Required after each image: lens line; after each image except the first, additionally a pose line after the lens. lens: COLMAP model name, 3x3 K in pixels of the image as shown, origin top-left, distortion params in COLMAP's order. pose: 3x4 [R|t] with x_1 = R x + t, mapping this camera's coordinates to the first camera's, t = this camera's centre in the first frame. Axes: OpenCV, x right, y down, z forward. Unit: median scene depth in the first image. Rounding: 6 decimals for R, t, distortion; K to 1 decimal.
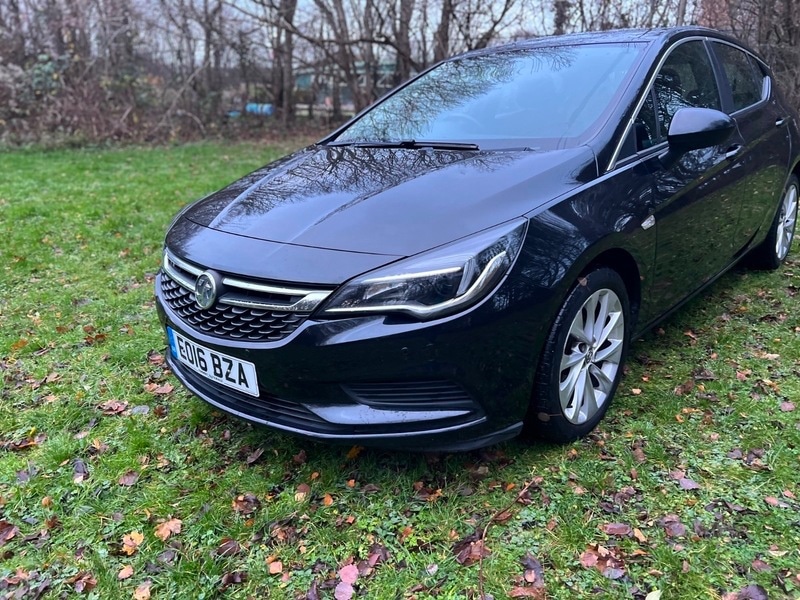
lens RADIAL K [[595.9, 0, 410.2], [0, 595.9, 297.8], [0, 0, 1]] dist [0.048983, -0.054530]
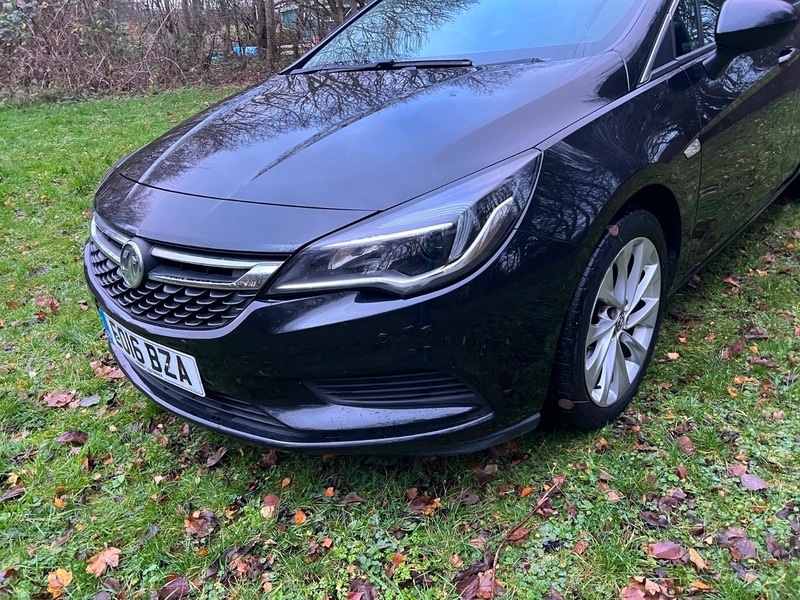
lens RADIAL K [[584.8, 0, 392.5], [0, 584.8, 297.1], [0, 0, 1]] dist [0.052339, -0.055483]
pose [[0.998444, -0.041839, -0.036860, 0.028379], [0.045222, 0.994323, 0.096316, -0.028145], [0.032621, -0.097833, 0.994668, 0.230981]]
